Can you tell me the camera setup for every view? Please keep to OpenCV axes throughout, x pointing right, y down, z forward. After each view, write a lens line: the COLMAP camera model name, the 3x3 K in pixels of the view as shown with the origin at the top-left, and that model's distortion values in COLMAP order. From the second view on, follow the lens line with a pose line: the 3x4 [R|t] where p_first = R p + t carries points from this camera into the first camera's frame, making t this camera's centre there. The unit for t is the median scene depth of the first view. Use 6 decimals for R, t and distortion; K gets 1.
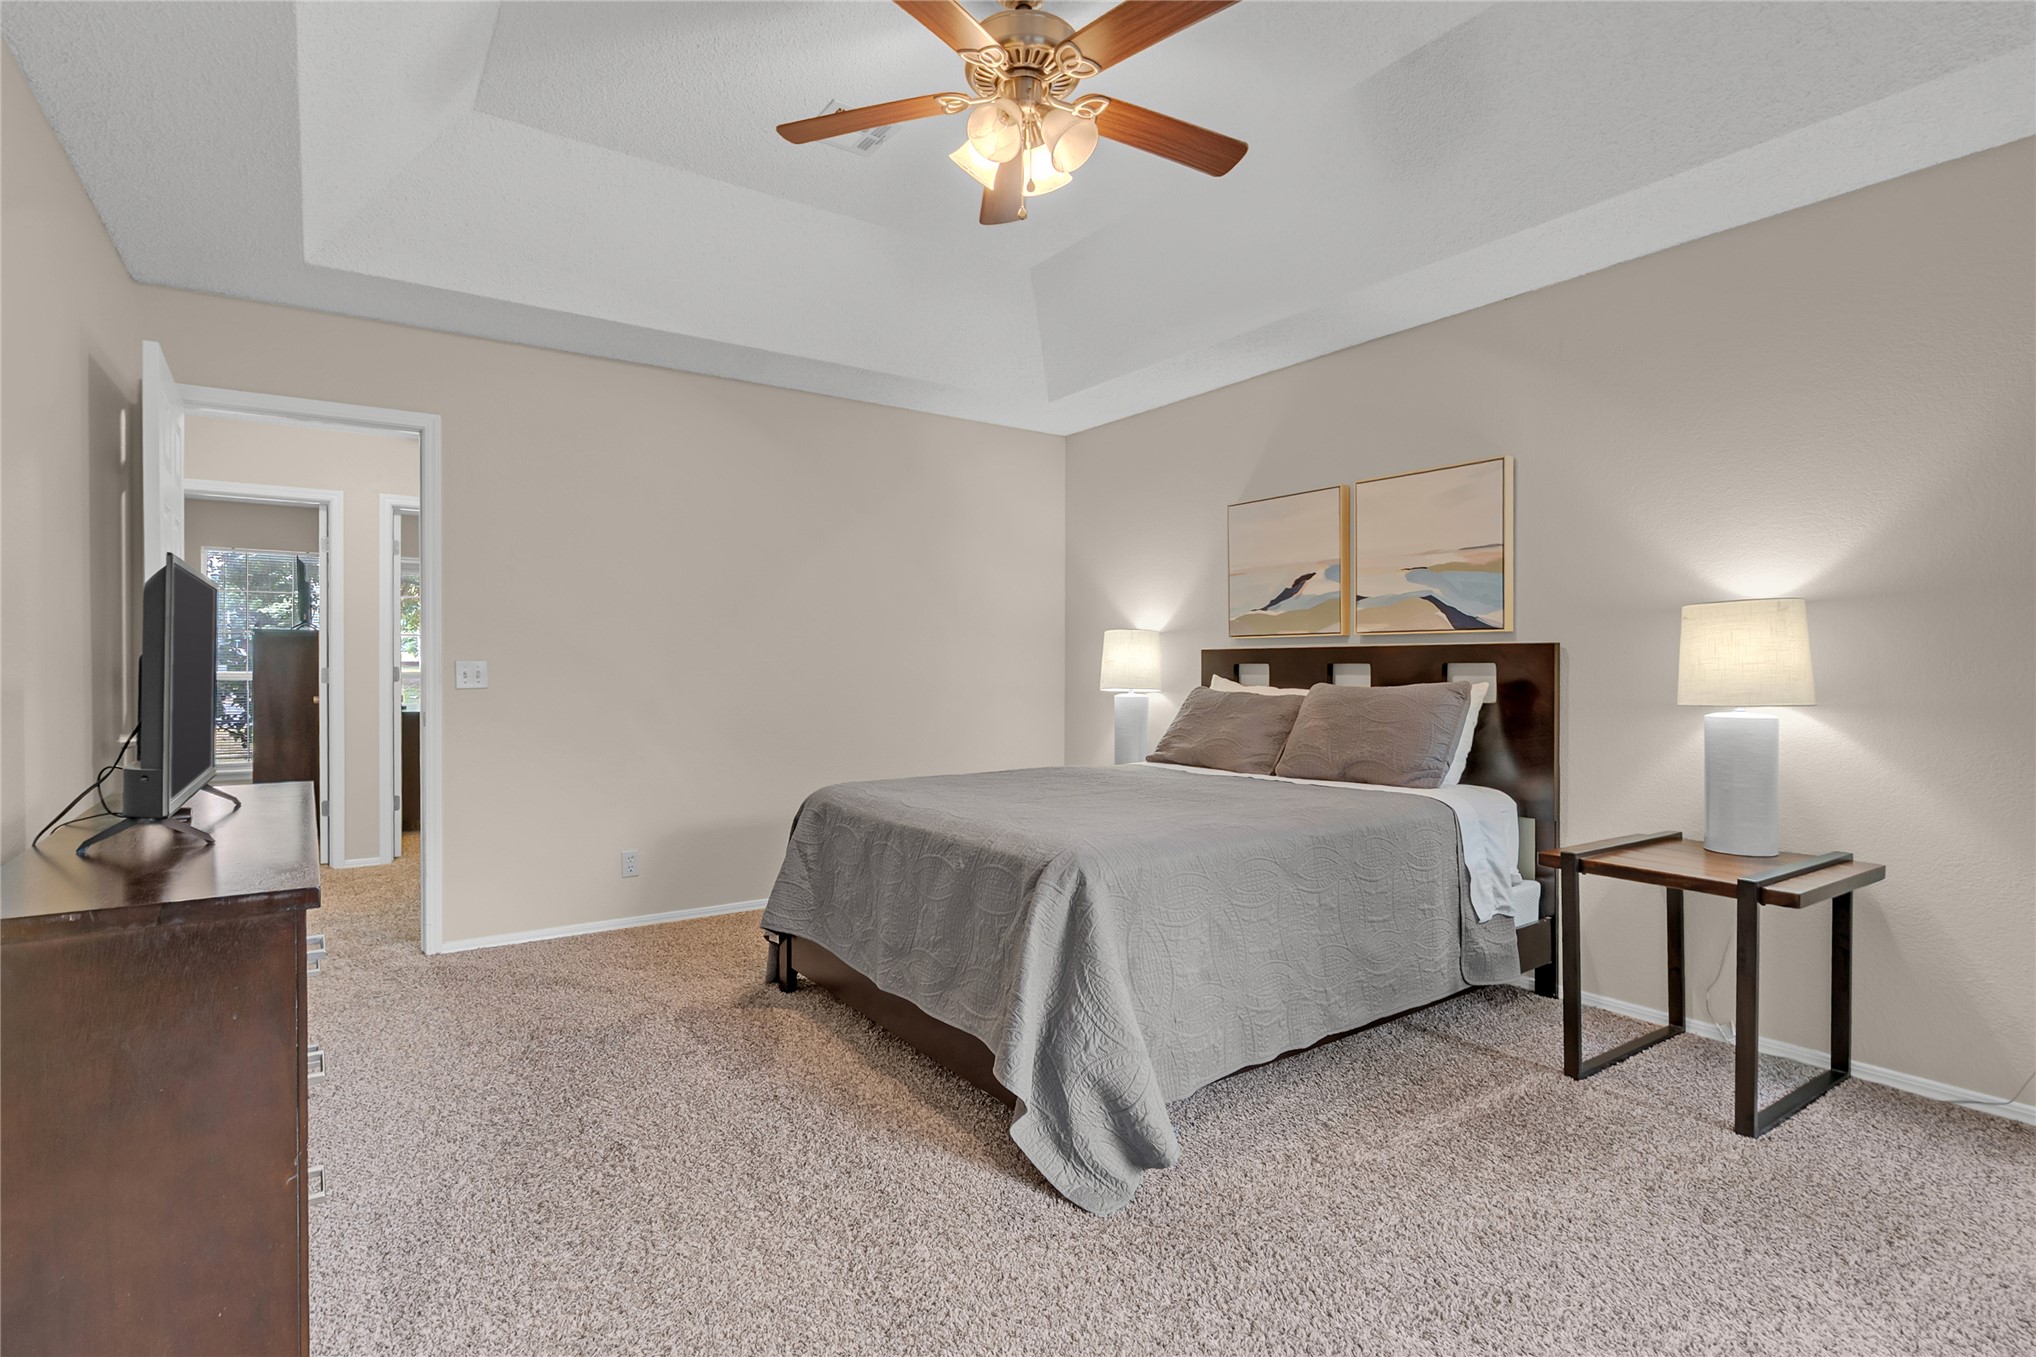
lens RADIAL K [[991.4, 0, 1018.0], [0, 991.4, 678.5], [0, 0, 1]] dist [-0.000906, 0.000364]
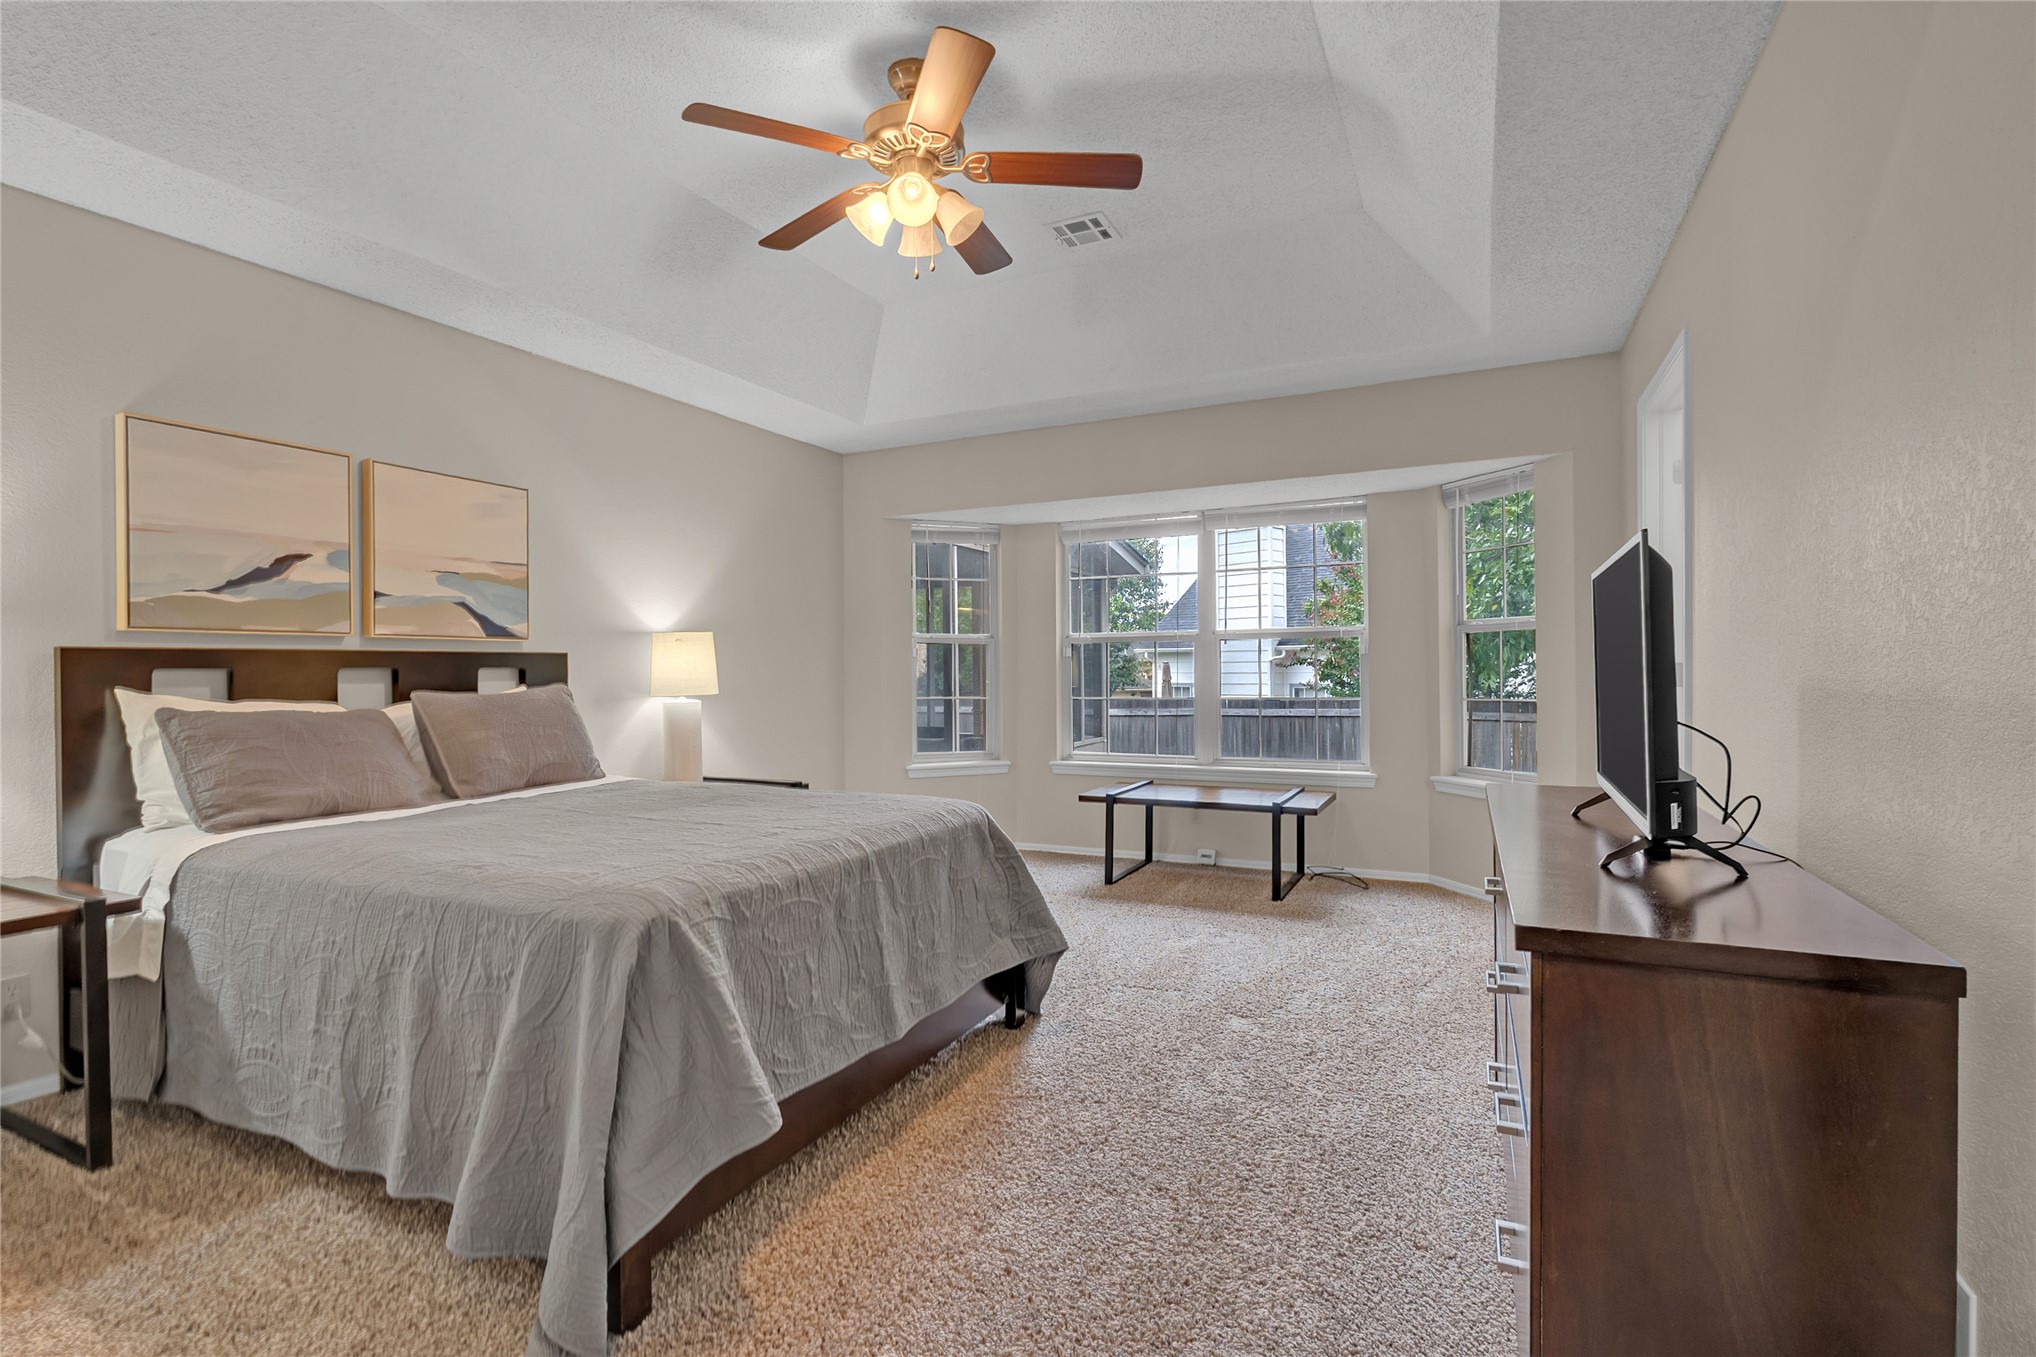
lens RADIAL K [[957.6, 0, 1002.1], [0, 957.6, 670.6], [0, 0, 1]] dist [-0.005392, -0.000339]
pose [[-0.466933, 0.001017, 0.884292, -0.673792], [0.016990, 0.999825, 0.007821, -0.012512], [-0.884129, 0.018676, -0.466869, 0.945557]]
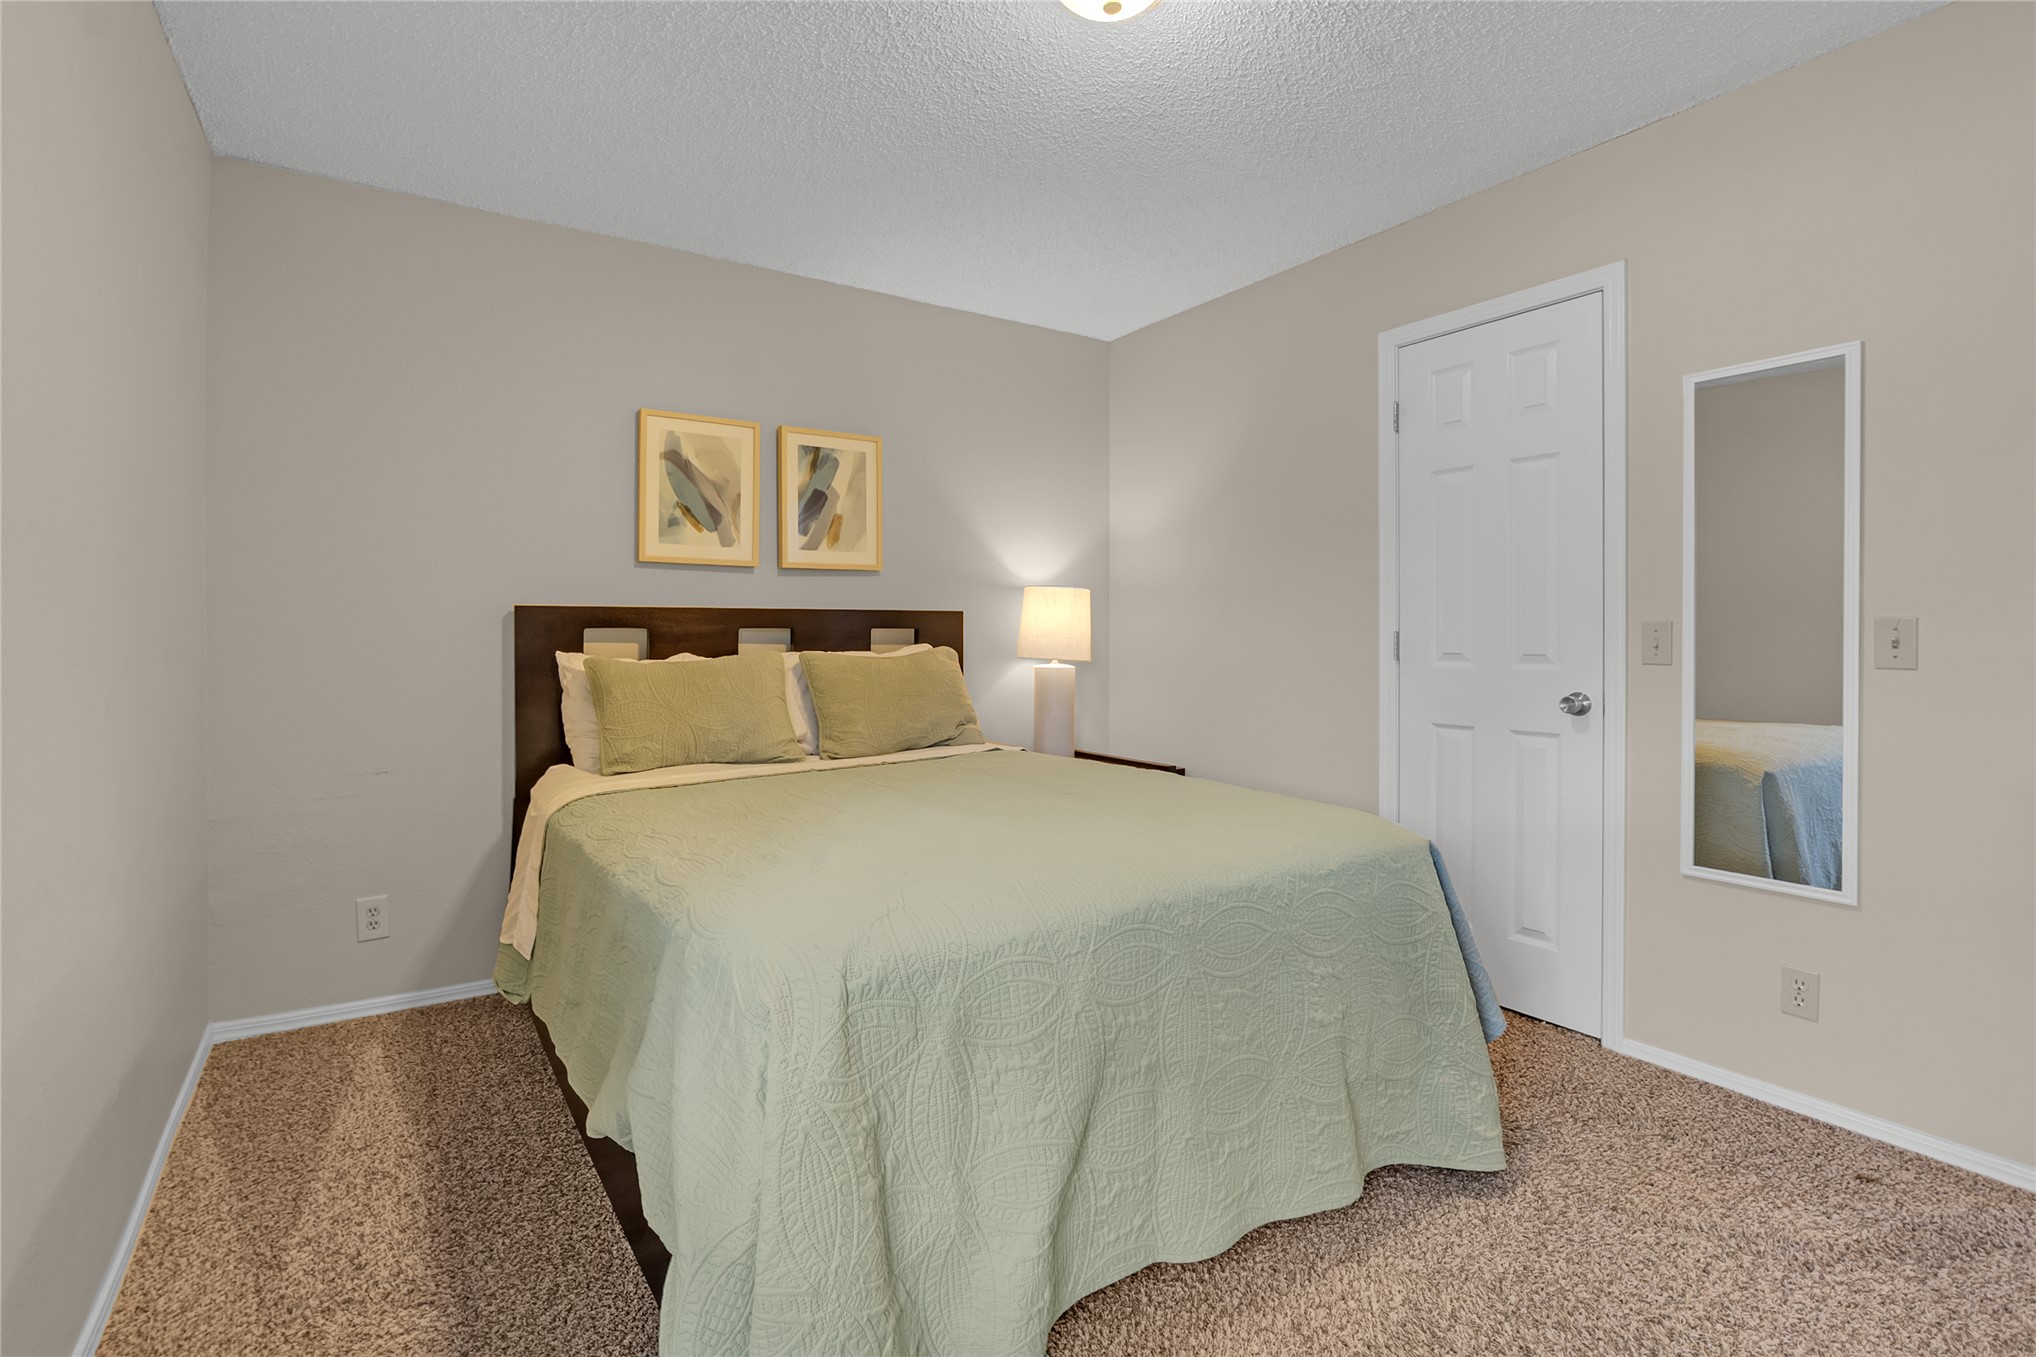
lens RADIAL K [[991.4, 0, 1018.0], [0, 991.4, 678.5], [0, 0, 1]] dist [-0.000906, 0.000364]
pose [[0.037531, -0.051922, 0.997946, -0.556033], [0.015786, 0.998555, 0.051360, -0.013201], [-0.999171, 0.013826, 0.038297, 0.782343]]
